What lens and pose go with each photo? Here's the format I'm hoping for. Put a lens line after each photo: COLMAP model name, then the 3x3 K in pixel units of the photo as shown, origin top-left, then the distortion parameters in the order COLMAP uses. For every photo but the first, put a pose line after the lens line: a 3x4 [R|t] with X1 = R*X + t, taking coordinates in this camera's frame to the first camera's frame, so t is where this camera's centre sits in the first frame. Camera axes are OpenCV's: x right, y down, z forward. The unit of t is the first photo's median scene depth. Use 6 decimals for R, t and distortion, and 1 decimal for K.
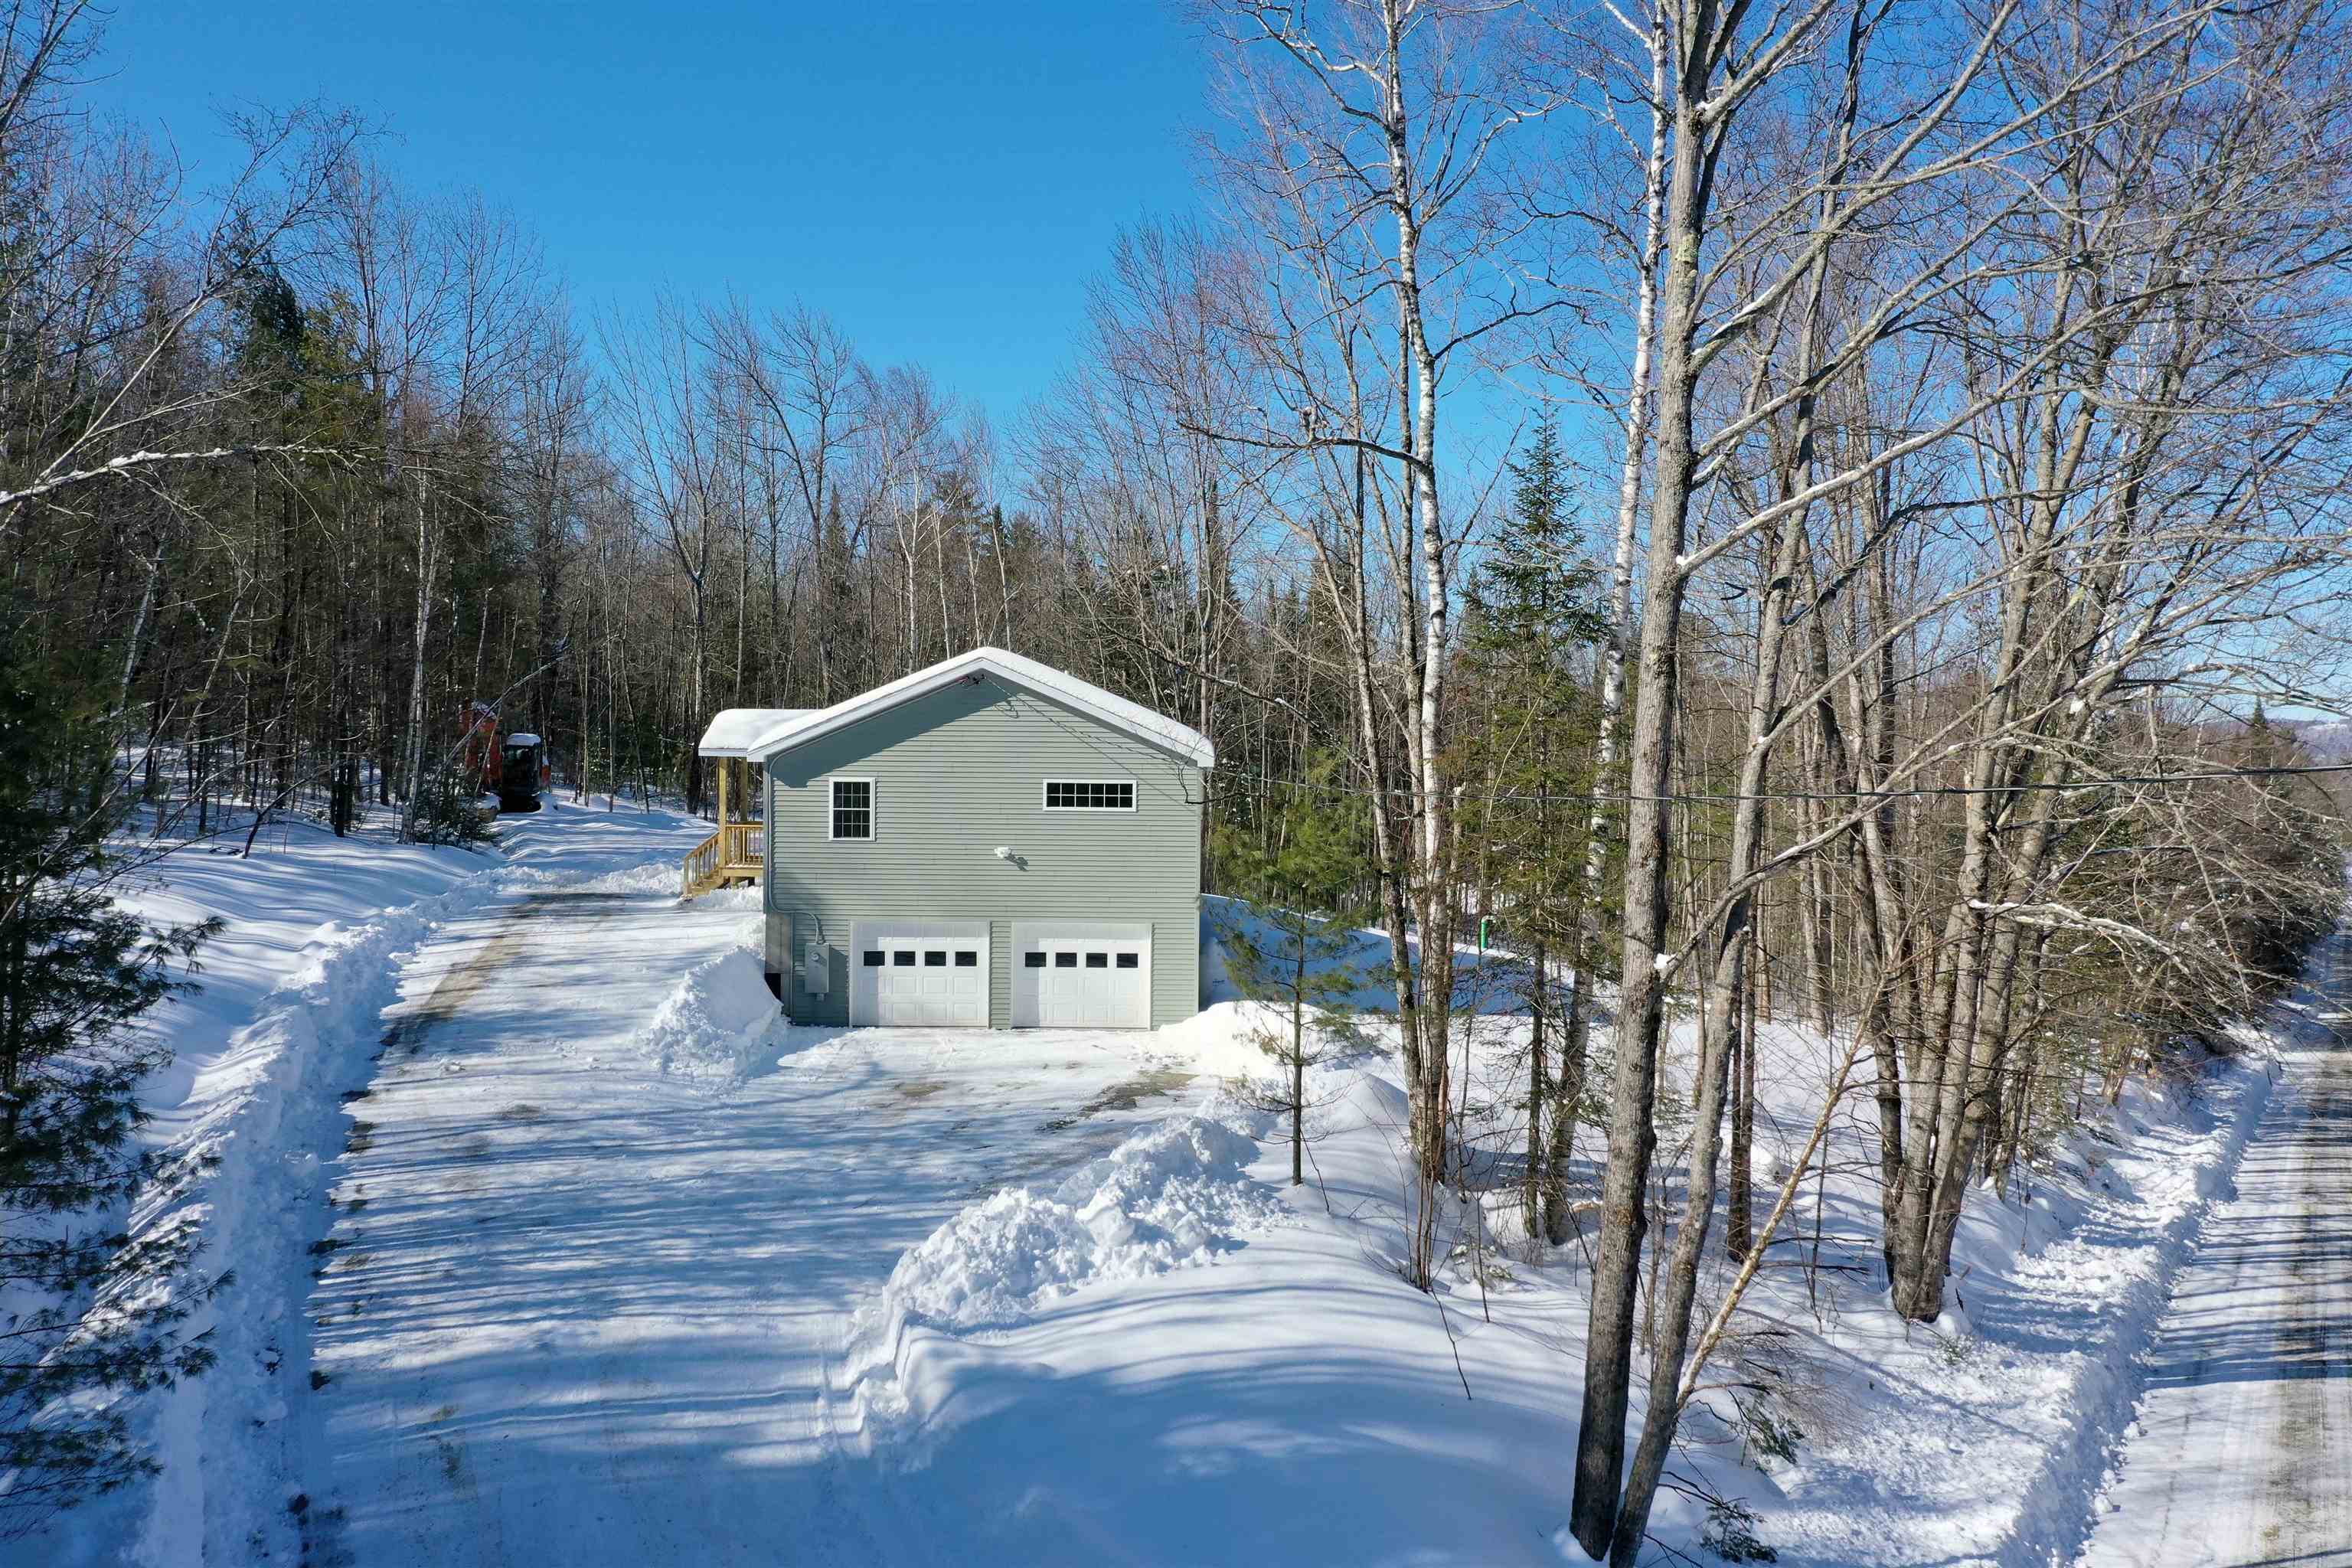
lens RADIAL K [[1845.5, 0, 1174.6], [0, 1845.5, 790.6], [0, 0, 1]] dist [0.004228, 0.005985]
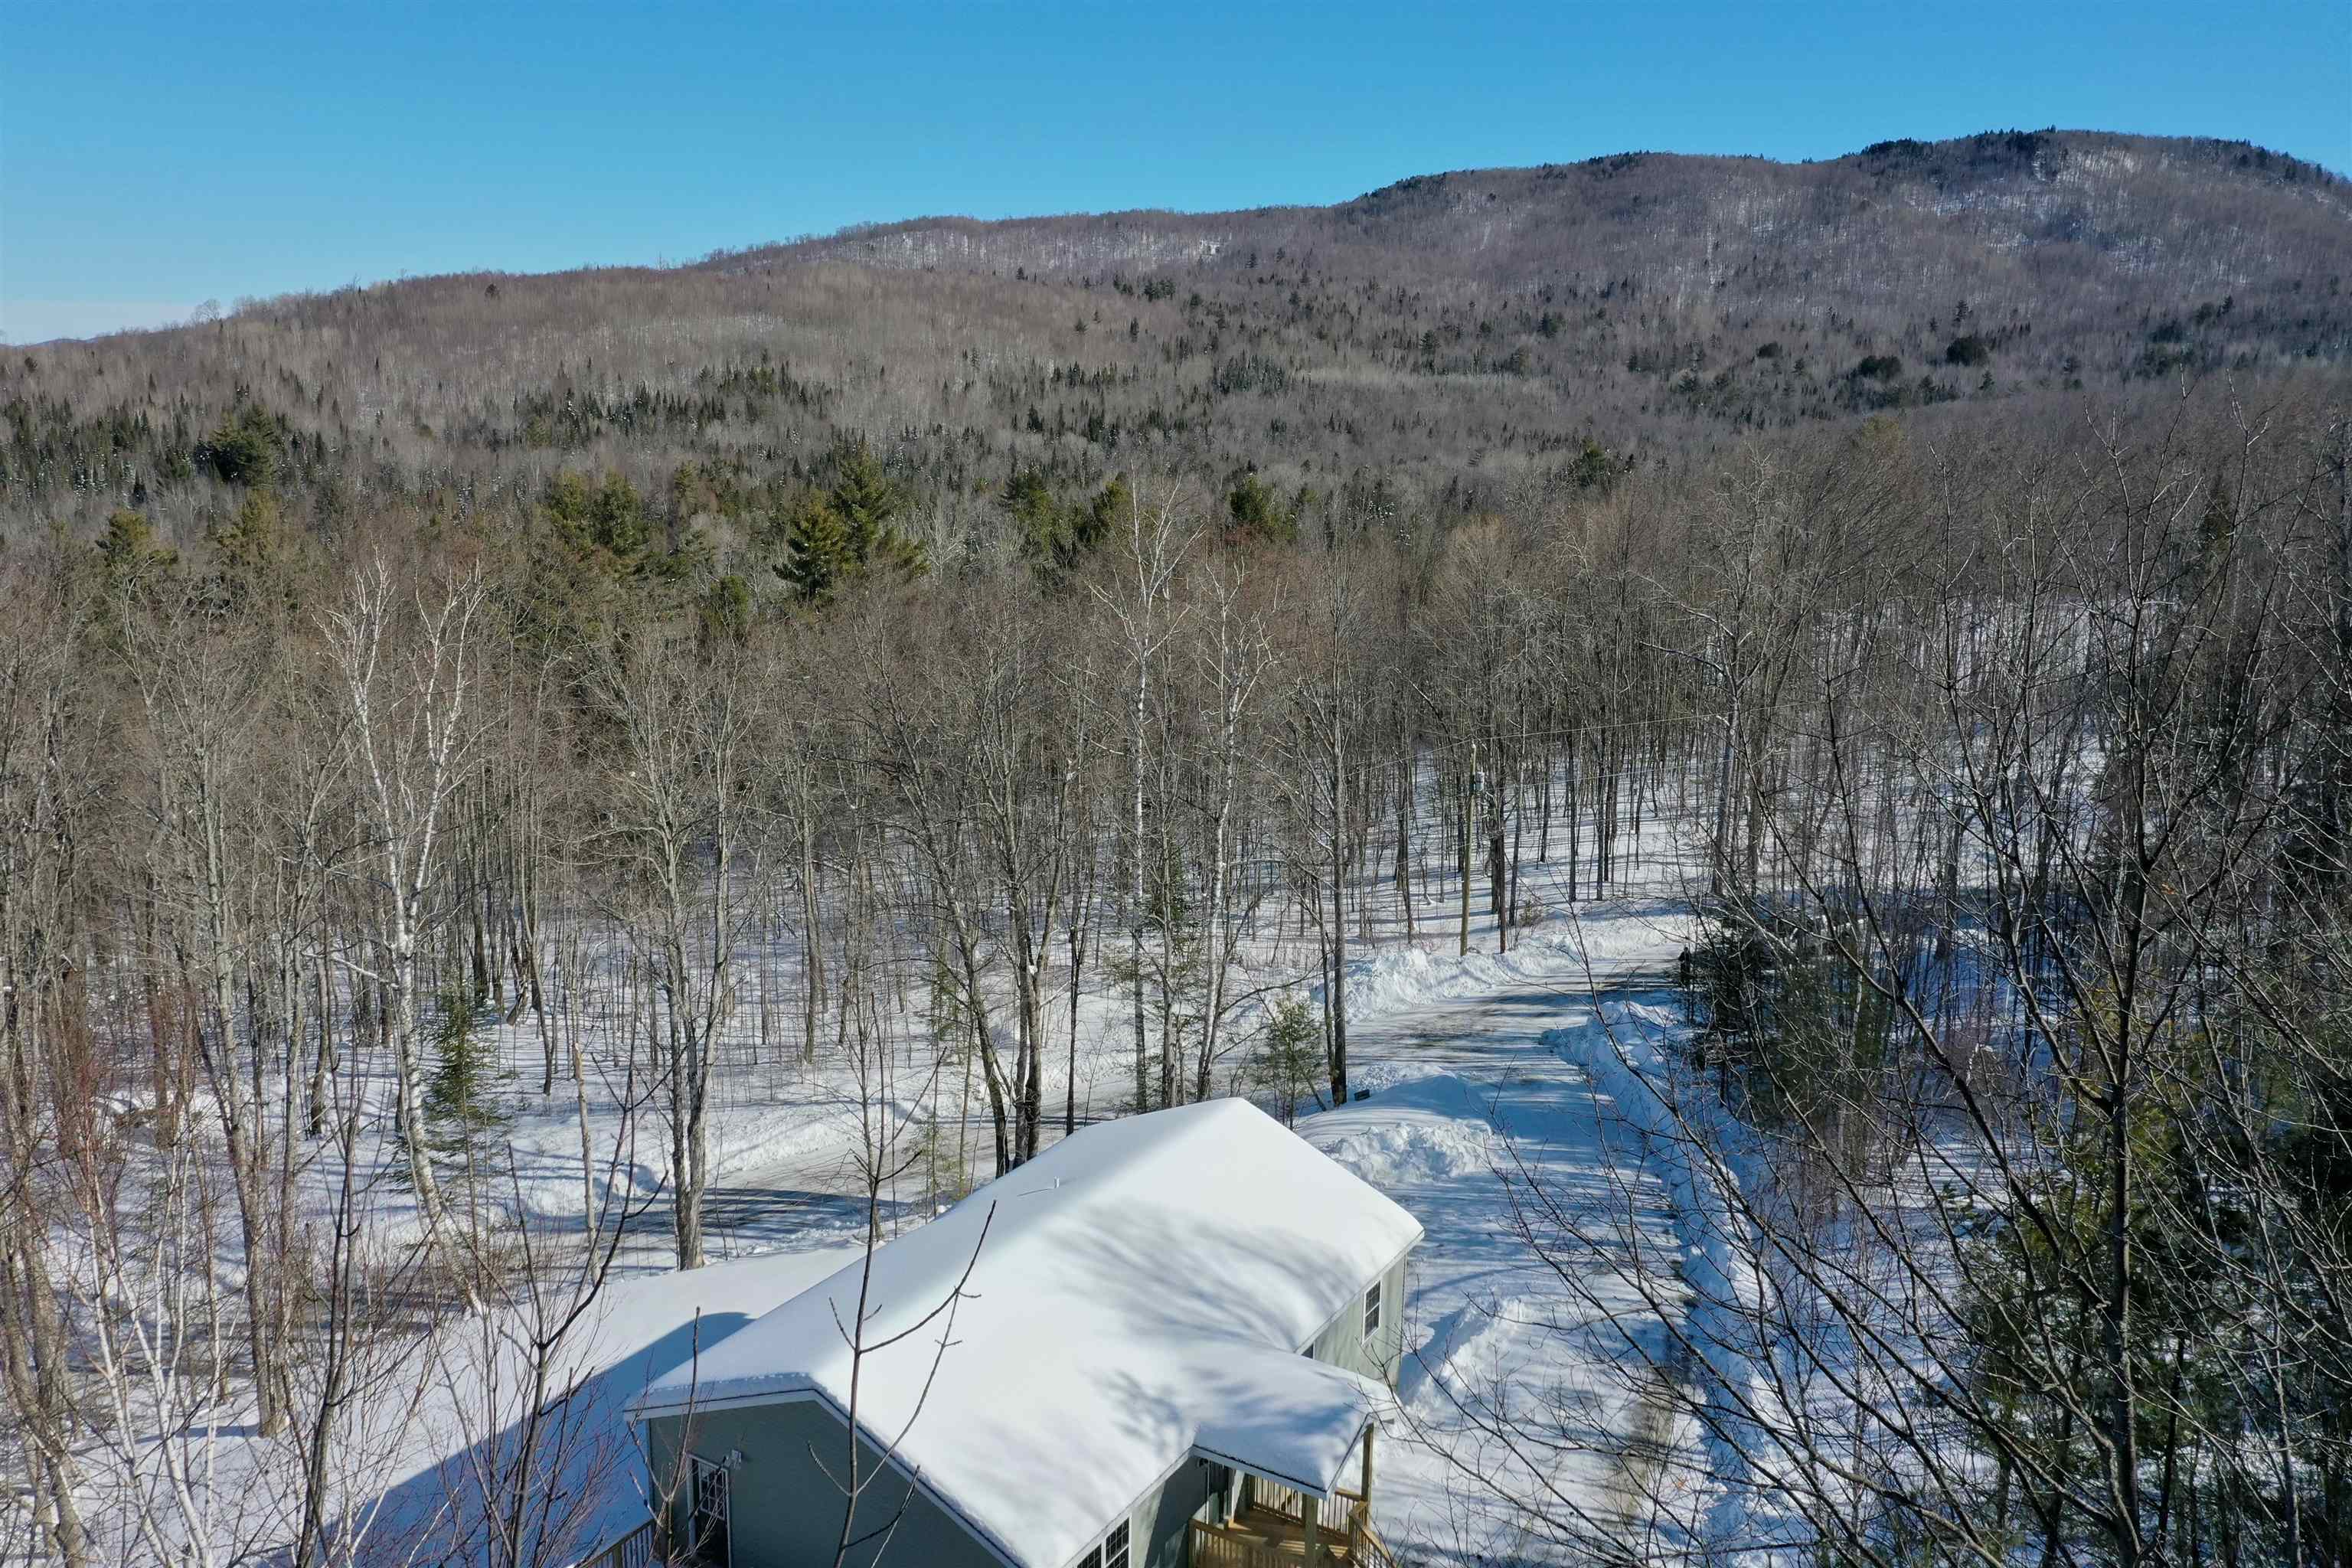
lens RADIAL K [[1852.7, 0, 1177.0], [0, 1852.7, 804.5], [0, 0, 1]] dist [0.003428, 0.001032]
pose [[-0.848020, -0.143014, 0.510302, -0.891001], [-0.013735, 0.968508, 0.248602, -0.761328], [-0.529786, 0.203810, -0.823279, 2.713305]]
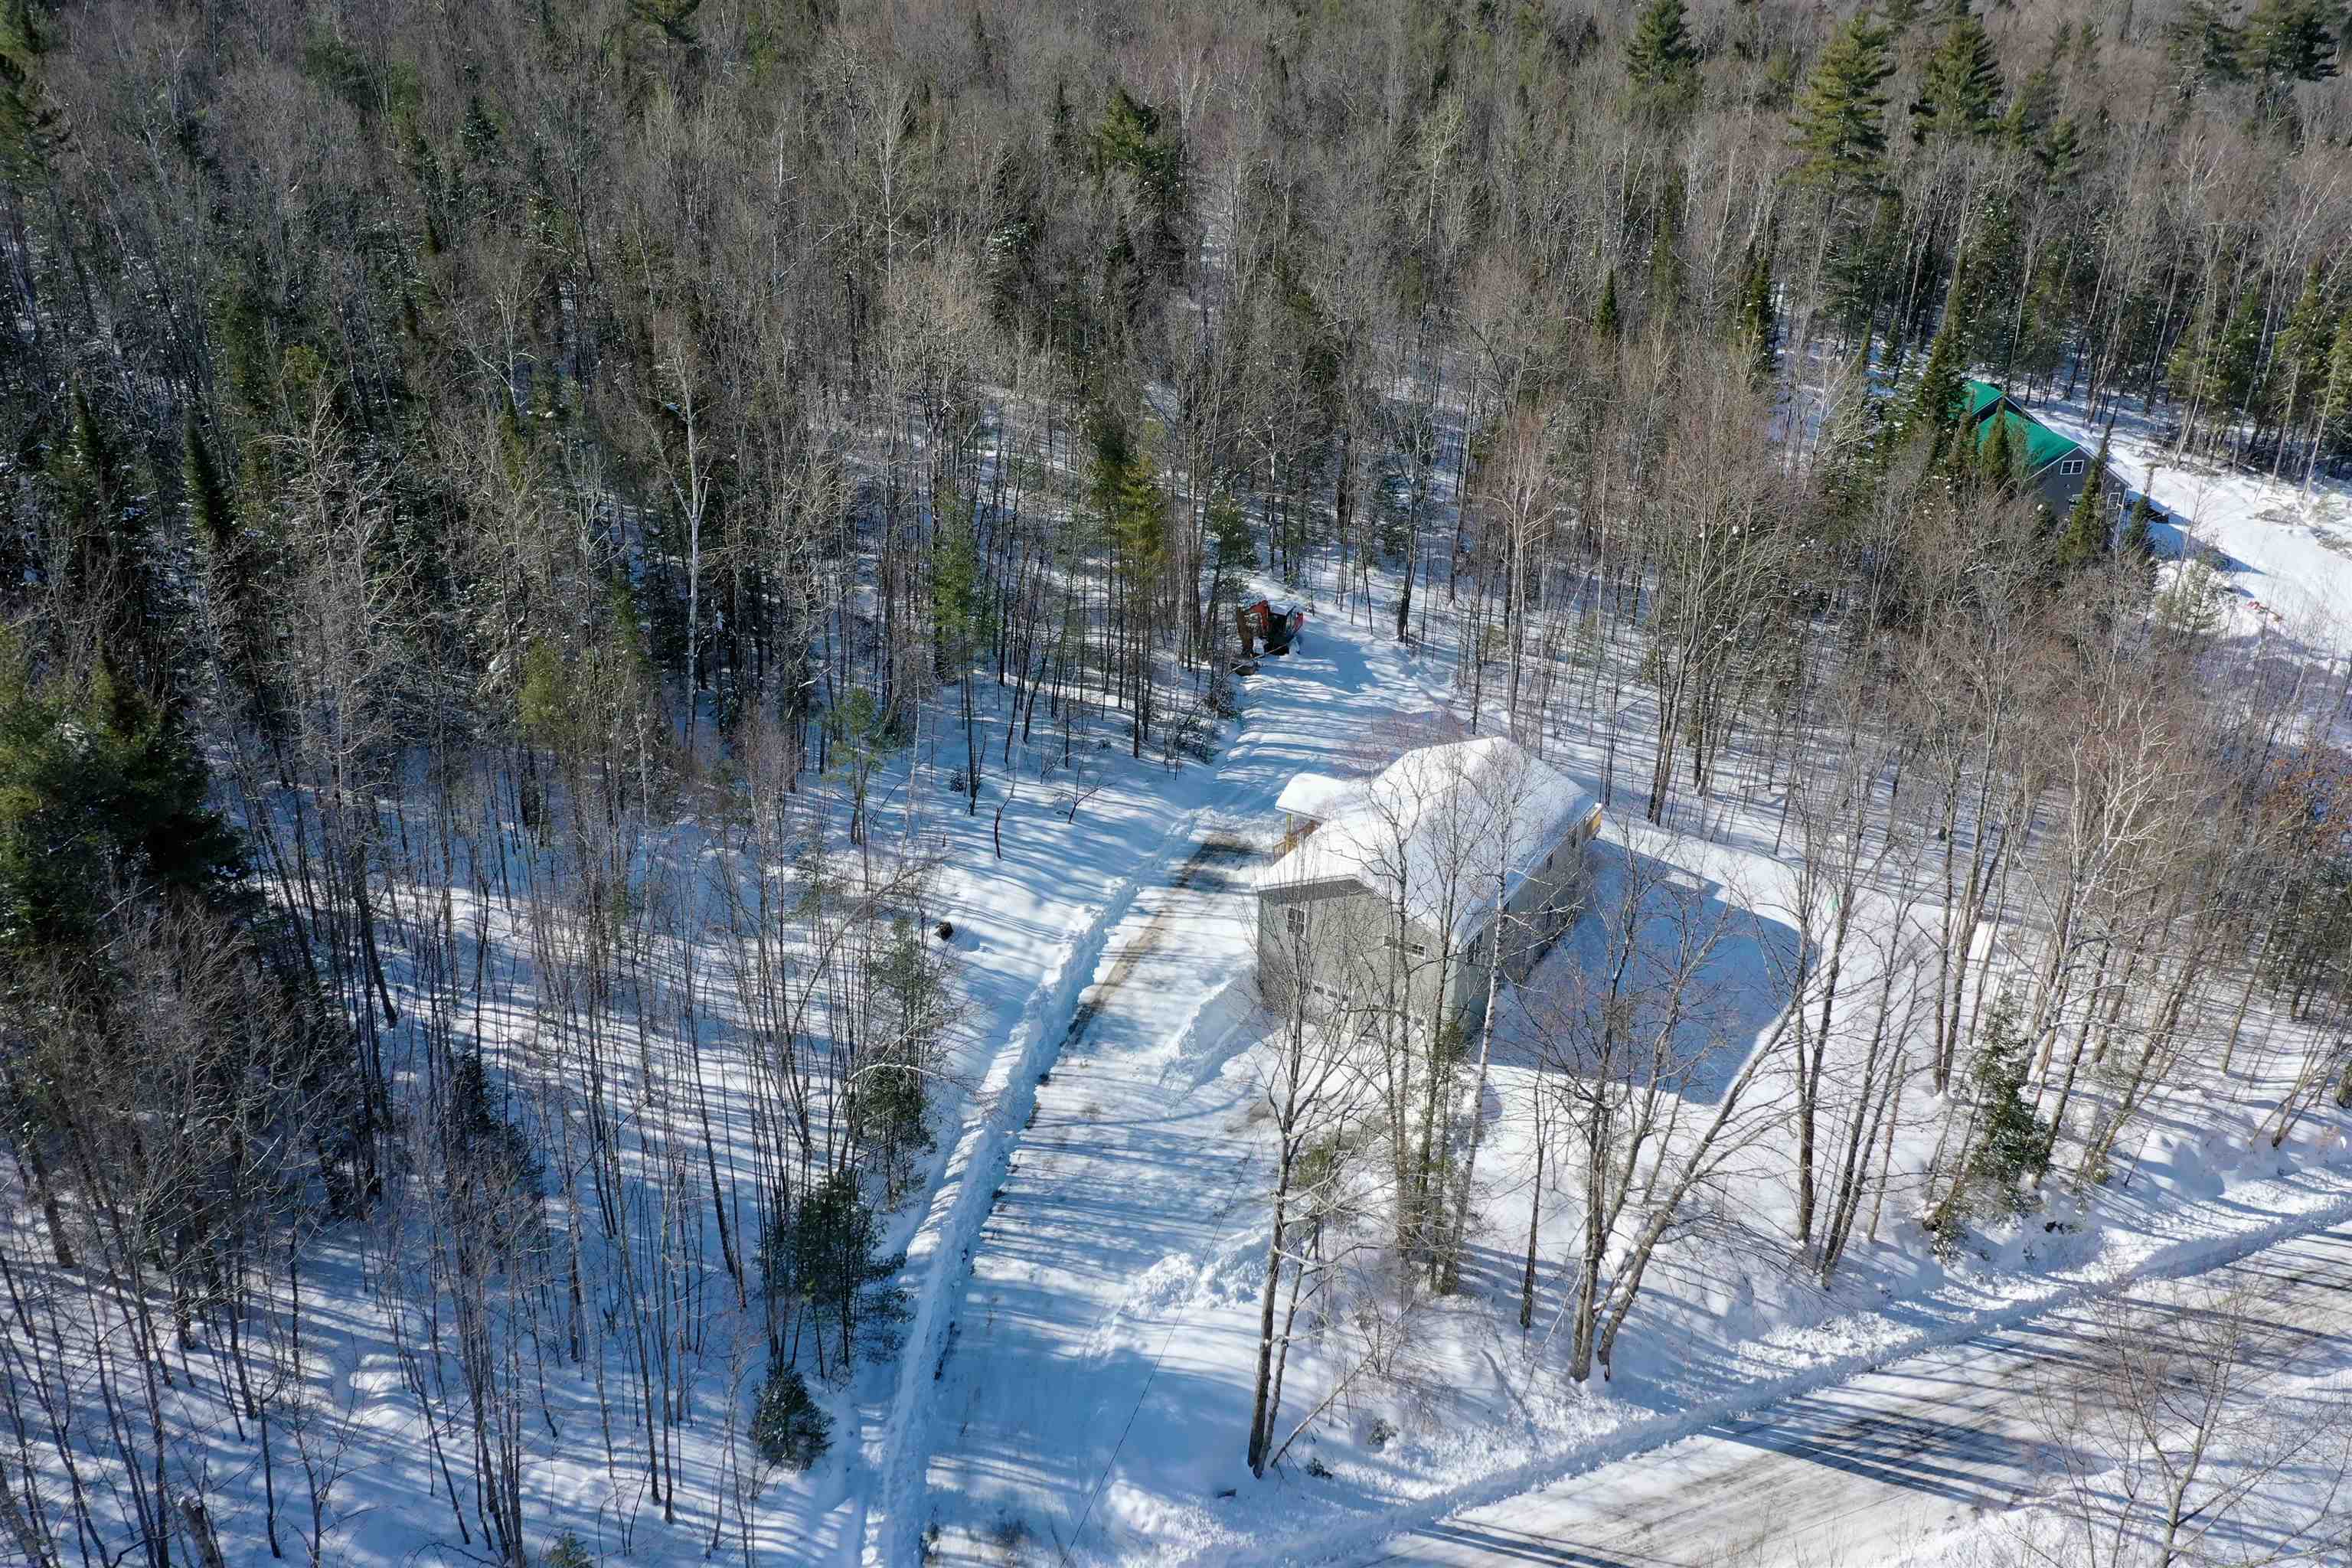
lens RADIAL K [[1860.4, 0, 1176.0], [0, 1860.4, 784.0], [0, 0, 1]] dist [0.003179, 0.004907]
pose [[0.845745, 0.225721, -0.483494, 0.926988], [-0.008004, 0.911383, 0.411481, -1.345504], [0.533528, -0.344138, 0.772604, -0.821963]]
